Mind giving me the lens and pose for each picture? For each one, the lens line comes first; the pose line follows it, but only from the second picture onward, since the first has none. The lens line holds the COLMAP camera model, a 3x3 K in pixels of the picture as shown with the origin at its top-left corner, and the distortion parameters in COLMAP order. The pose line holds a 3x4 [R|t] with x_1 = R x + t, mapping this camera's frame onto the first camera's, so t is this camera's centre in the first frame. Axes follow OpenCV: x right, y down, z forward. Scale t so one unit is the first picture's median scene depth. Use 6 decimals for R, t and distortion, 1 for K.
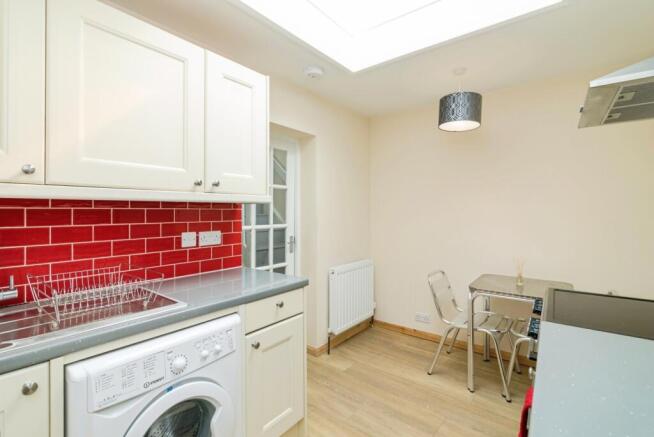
lens RADIAL K [[301.3, 0, 323.1], [0, 301.3, 209.6], [0, 0, 1]] dist [-0.000433, 0.000038]
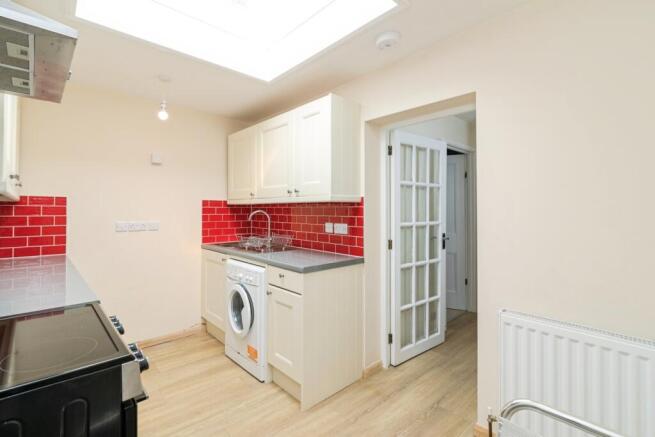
lens RADIAL K [[301.8, 0, 323.6], [0, 301.8, 209.6], [0, 0, 1]] dist [-0.000433, 0.000038]
pose [[-0.158441, 0.004839, -0.987357, 0.923070], [0.004818, 0.999980, 0.004127, 0.003737], [0.987357, -0.004103, -0.158461, 1.092360]]
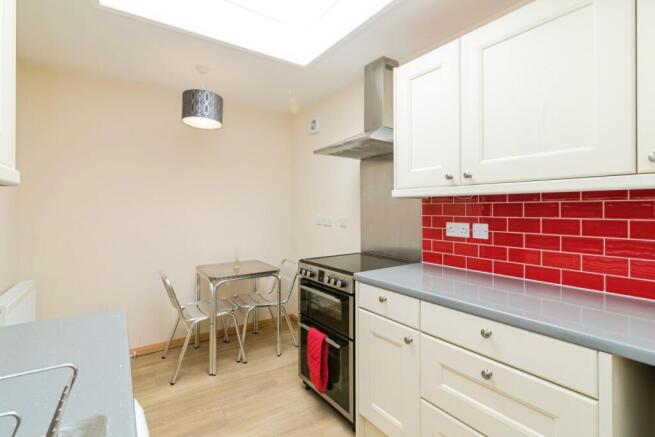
lens RADIAL K [[315.8, 0, 324.7], [0, 315.8, 205.6], [0, 0, 1]] dist [0.000616, 0.000122]
pose [[-0.255982, 0.001109, -0.966681, 0.646350], [0.014872, 0.999886, -0.002791, 0.002605], [0.966567, -0.015091, -0.255969, 0.769613]]
